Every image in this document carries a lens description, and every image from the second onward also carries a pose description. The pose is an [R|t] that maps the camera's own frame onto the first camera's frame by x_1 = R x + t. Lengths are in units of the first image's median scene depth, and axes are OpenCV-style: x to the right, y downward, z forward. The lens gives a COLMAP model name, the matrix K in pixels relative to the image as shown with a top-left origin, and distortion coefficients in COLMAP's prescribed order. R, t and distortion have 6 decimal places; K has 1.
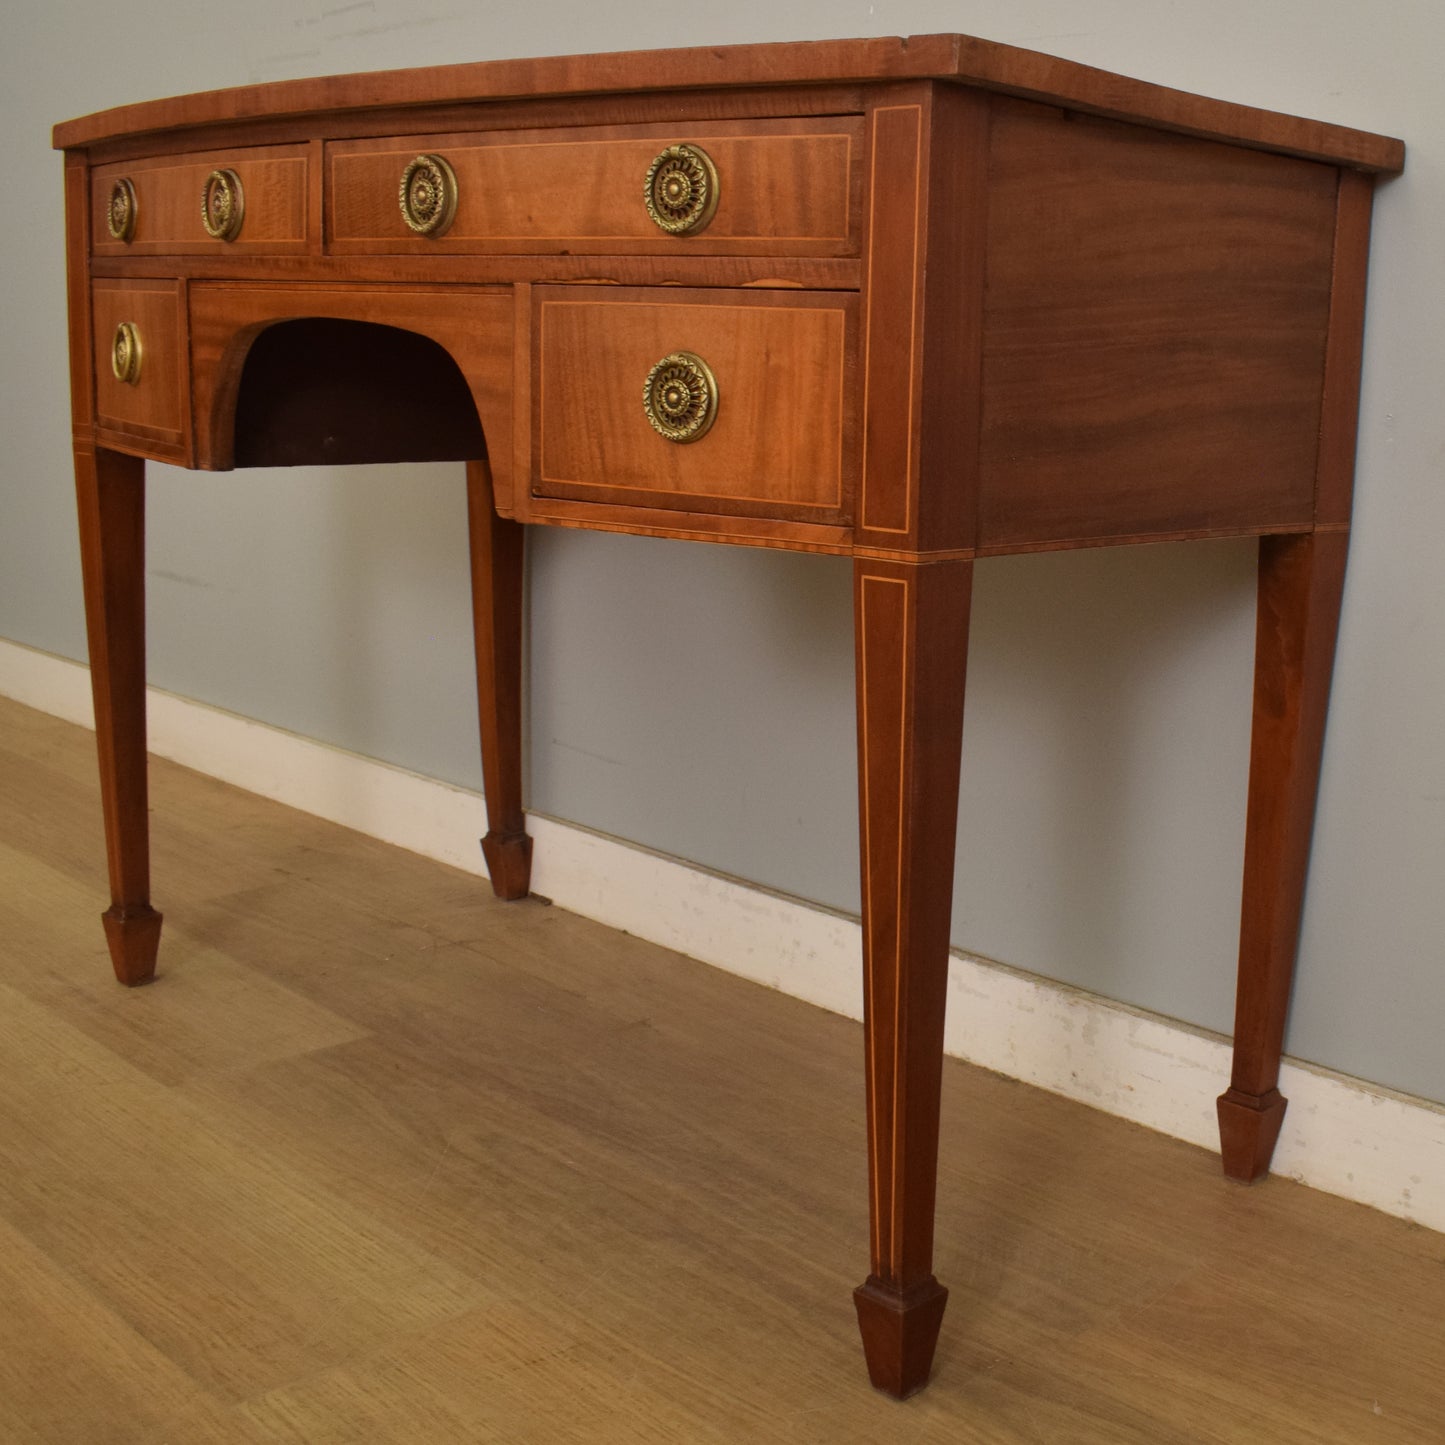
lens RADIAL K [[1884.8, 0, 1075.0], [0, 1884.8, 745.1], [0, 0, 1]] dist [-0.102417, 0.002596]
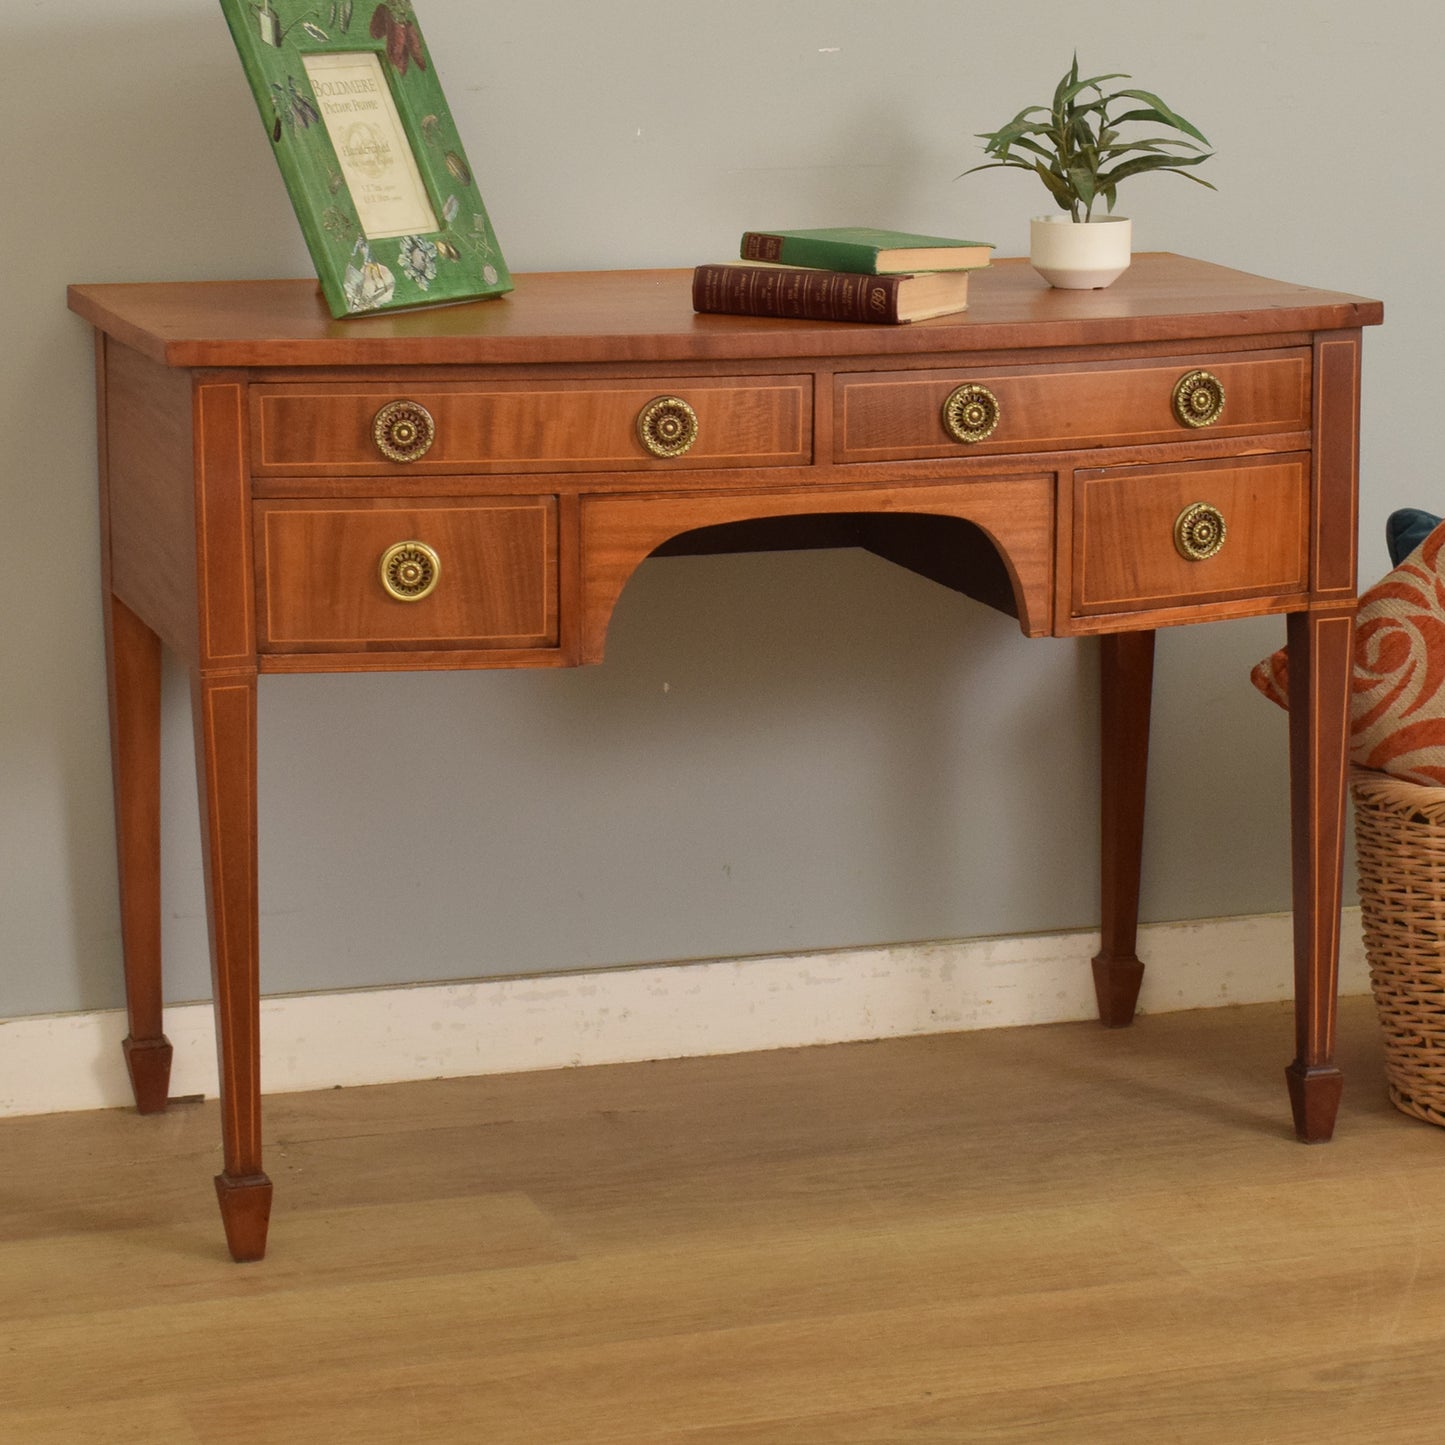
lens RADIAL K [[4108.3, 0, 722.5], [0, 4108.3, 722.5], [0, 0, 1]] dist [-0.071402, -0.091491]
pose [[0.540376, -0.226396, 0.810394, -2.627423], [0.199300, 0.970154, 0.138133, -0.476939], [-0.817480, 0.086868, 0.569369, -0.474282]]
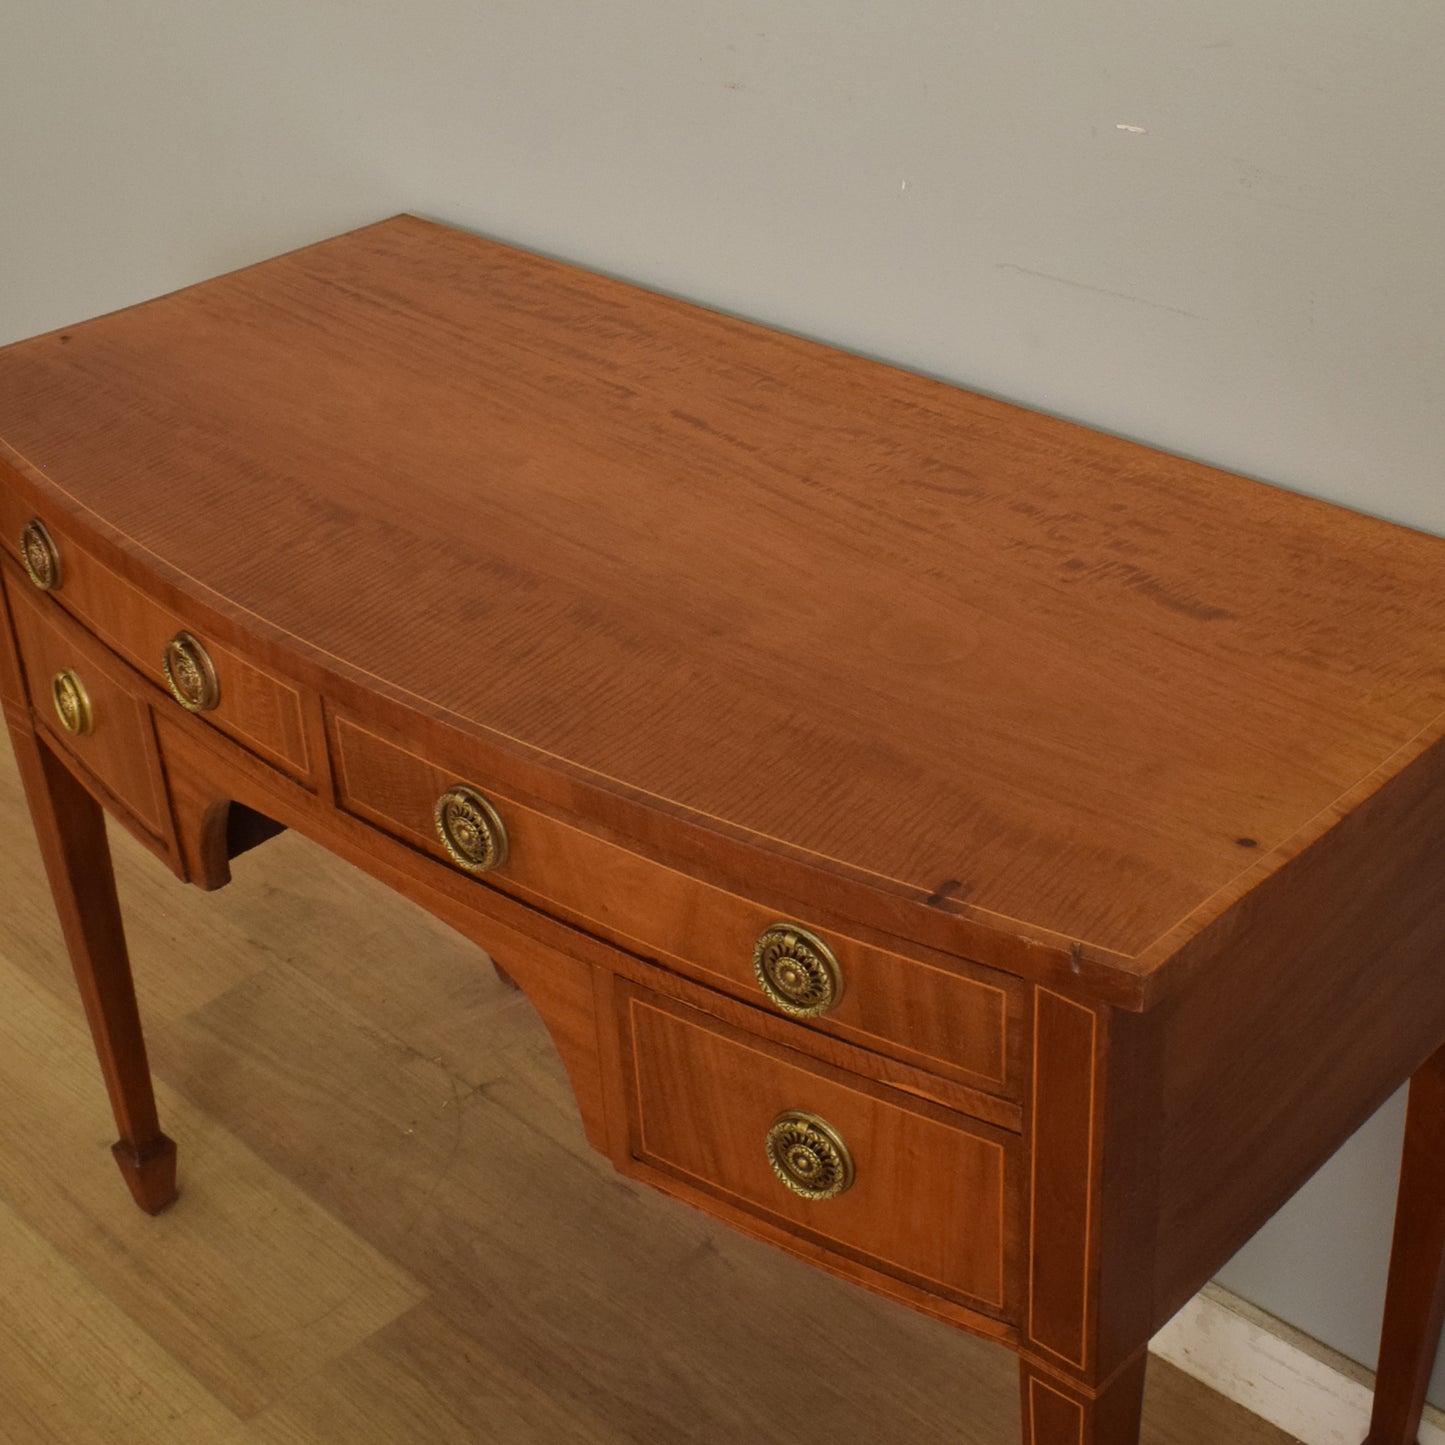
lens RADIAL K [[2275.8, 0, 810.8], [0, 2275.8, 627.5], [0, 0, 1]] dist [-0.106306, 0.042445]
pose [[0.994516, -0.039324, -0.096909, -0.078667], [0.065473, 0.956675, 0.283703, -0.612900], [0.081554, -0.288492, 0.954003, 0.028570]]
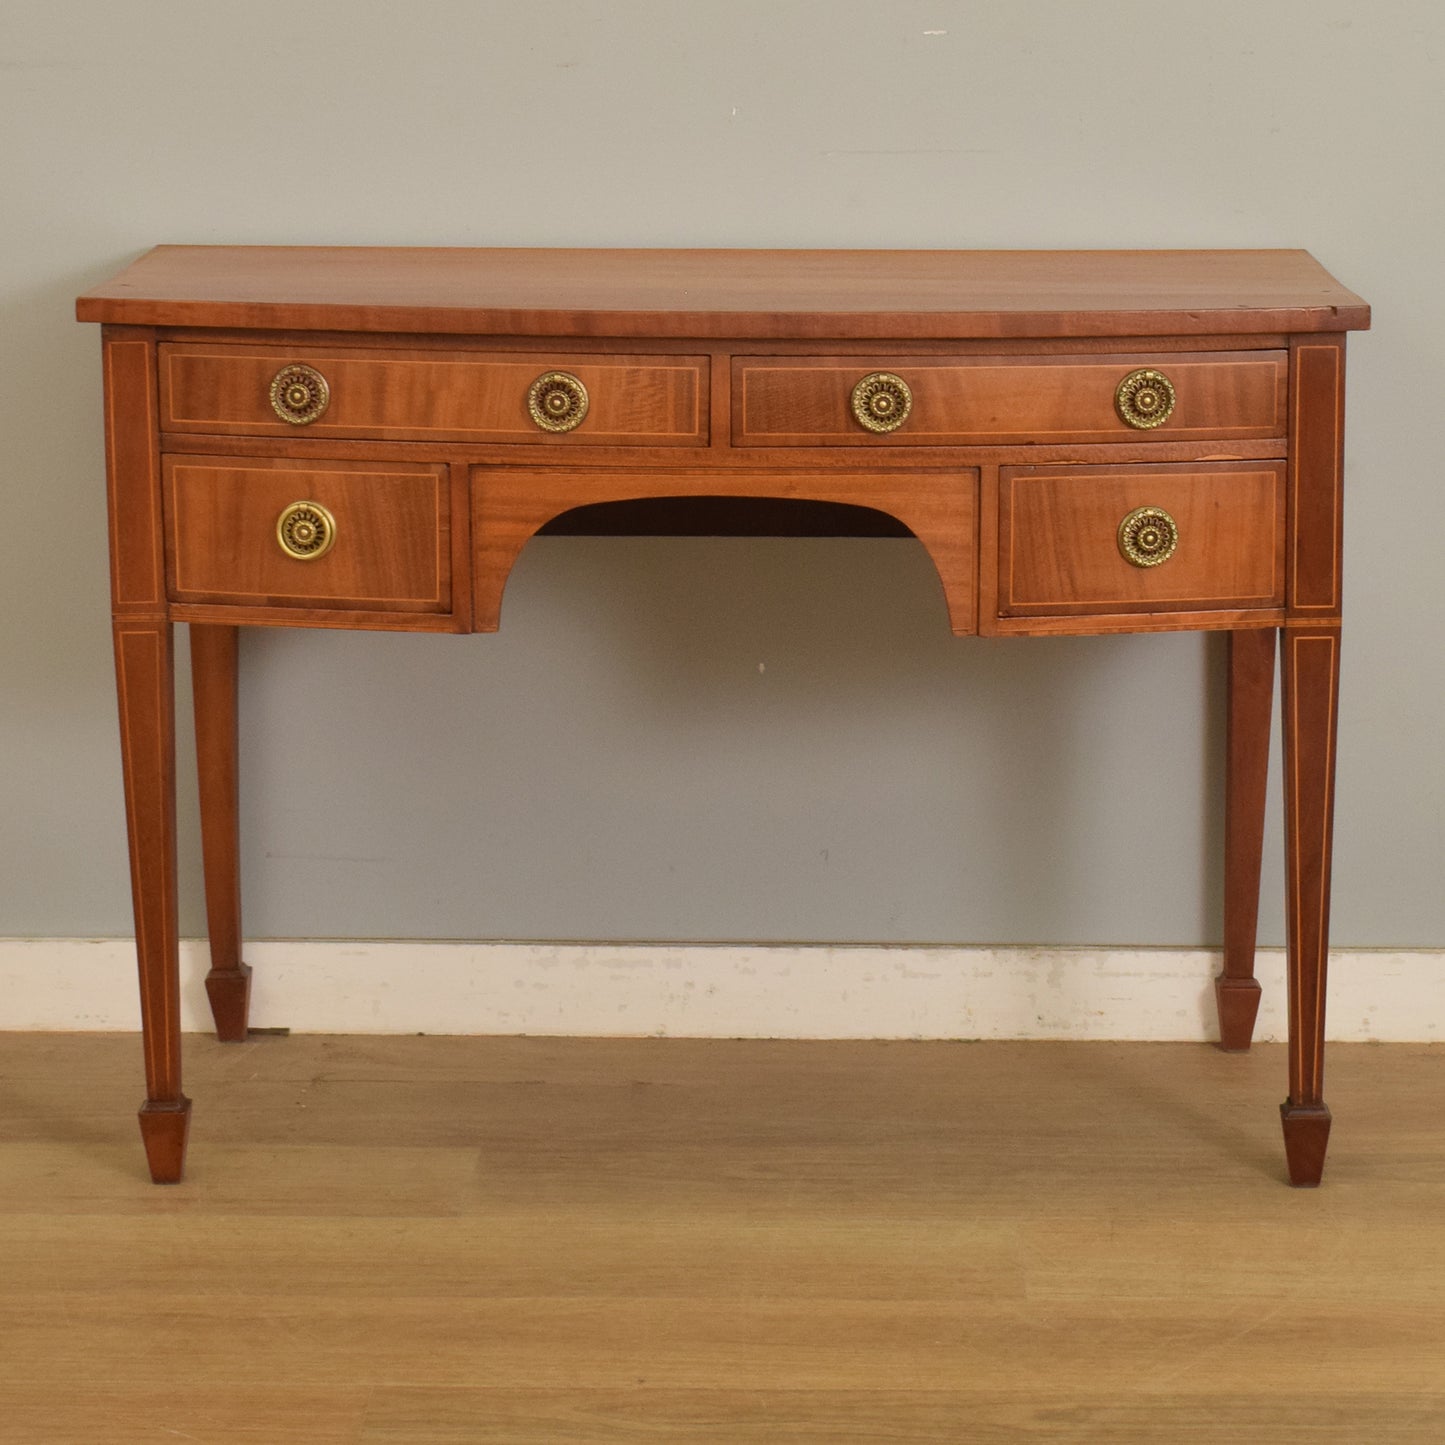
lens RADIAL K [[4108.3, 0, 722.5], [0, 4108.3, 722.5], [0, 0, 1]] dist [-0.071402, -0.091491]
pose [[0.791238, -0.181773, 0.583867, -1.976067], [0.166641, 0.982756, 0.080130, -0.296182], [-0.588364, 0.033895, 0.807885, -1.160481]]
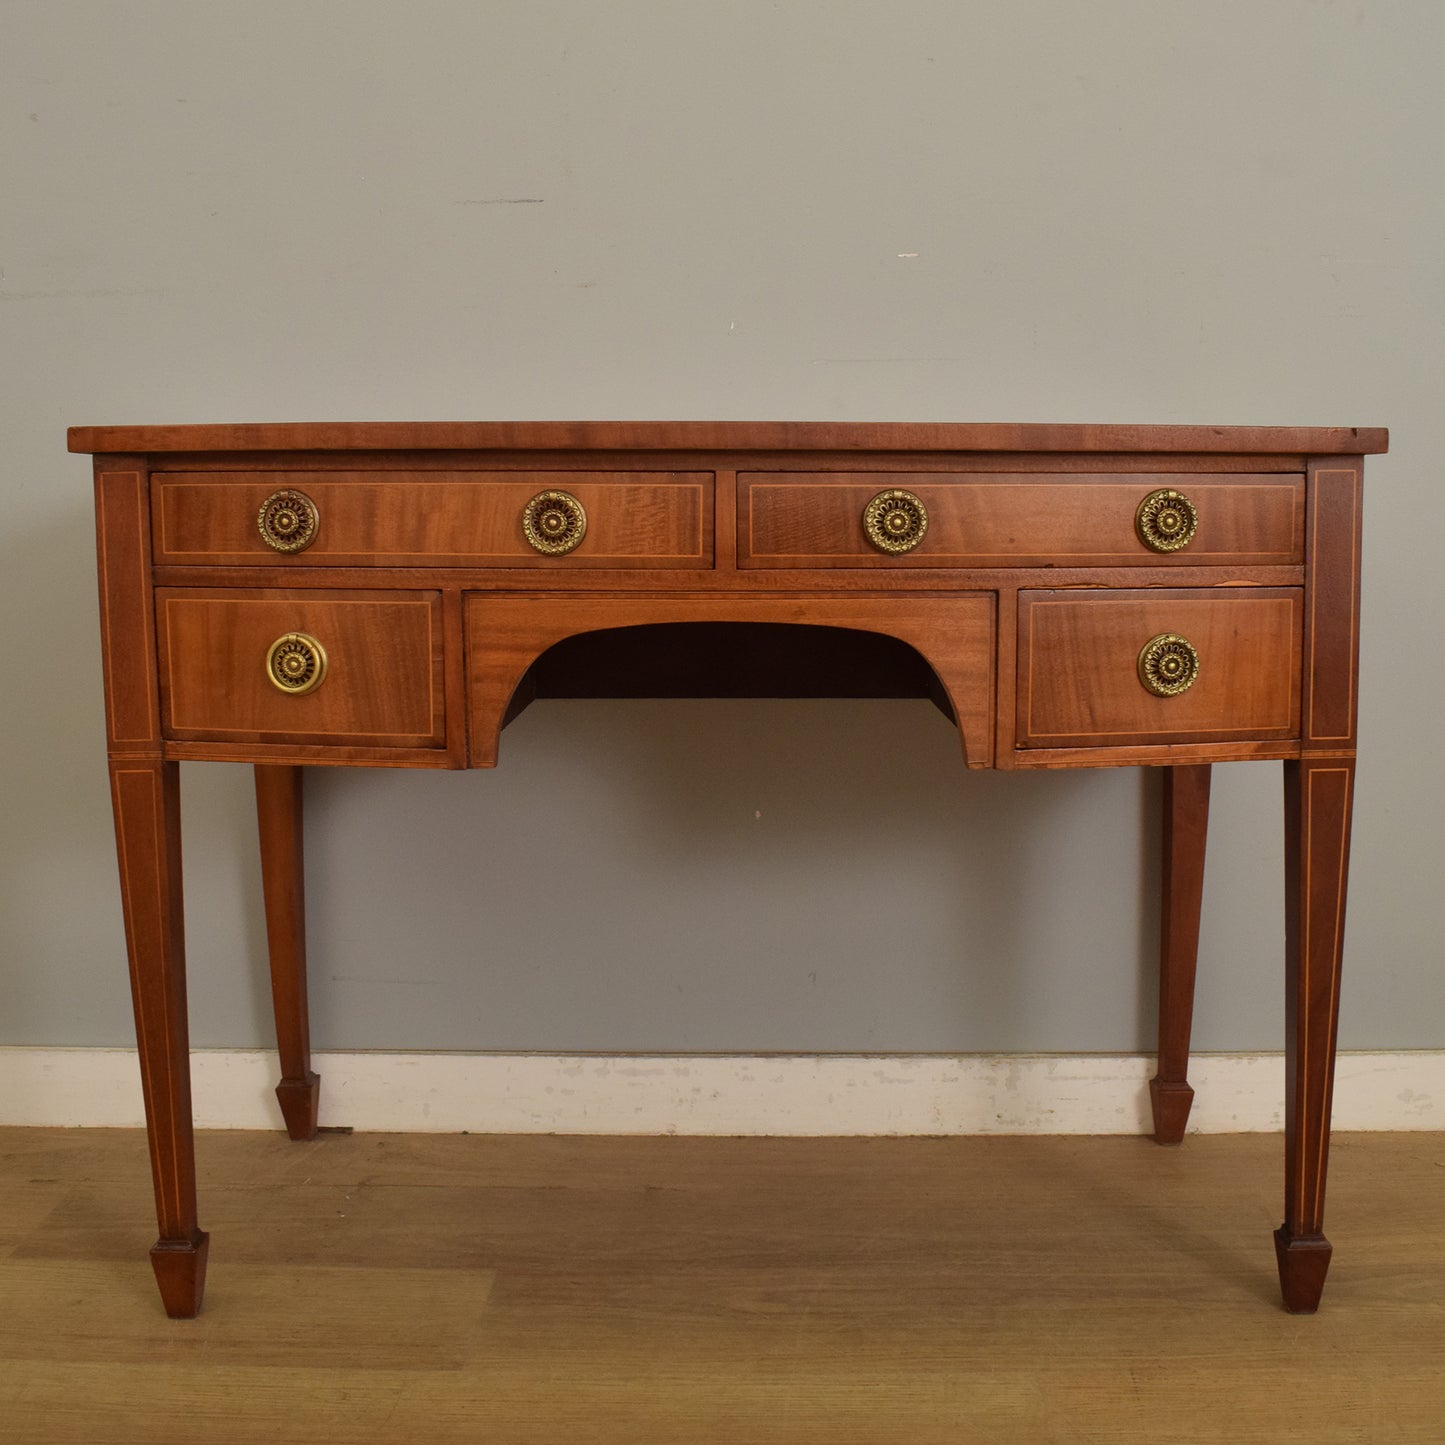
lens RADIAL K [[1684.8, 0, 733.8], [0, 1684.8, 721.9], [0, 0, 1]] dist [-0.104743, -0.006601]
pose [[0.782224, -0.134384, 0.608330, -1.033890], [0.171095, 0.985252, -0.002354, -0.163760], [-0.599042, 0.105923, 0.793680, 0.163308]]
